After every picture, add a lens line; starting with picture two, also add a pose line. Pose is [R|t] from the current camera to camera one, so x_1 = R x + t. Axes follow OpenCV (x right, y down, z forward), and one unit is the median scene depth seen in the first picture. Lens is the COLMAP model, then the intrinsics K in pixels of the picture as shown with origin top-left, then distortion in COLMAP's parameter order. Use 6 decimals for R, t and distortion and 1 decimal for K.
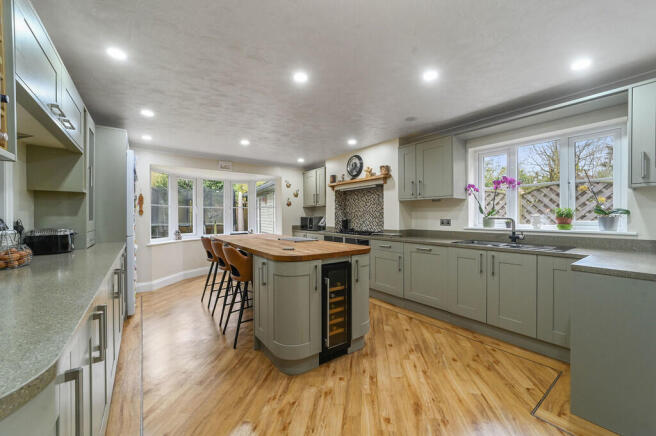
lens RADIAL K [[255.9, 0, 323.9], [0, 255.9, 223.3], [0, 0, 1]] dist [-0.000837, -0.000094]
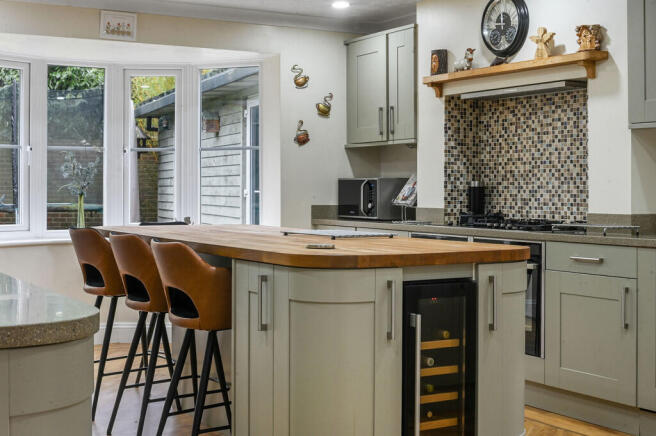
lens RADIAL K [[966.0, 0, 327.6], [0, 966.0, 212.0], [0, 0, 1]] dist [-0.089248, 0.000000]
pose [[0.996171, 0.007492, -0.087102, 0.002299], [-0.007713, 0.999968, -0.002201, 0.026216], [0.087083, 0.002864, 0.996197, -0.275426]]
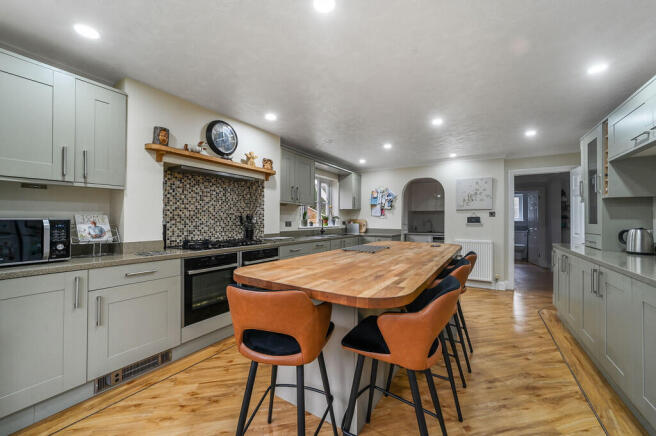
lens RADIAL K [[255.9, 0, 332.2], [0, 255.9, 217.1], [0, 0, 1]] dist [-0.000837, -0.000094]
pose [[-0.380925, 0.003365, 0.924600, -0.599412], [0.014349, 0.999894, 0.002273, -0.029890], [-0.924495, 0.014133, -0.380933, 1.058658]]
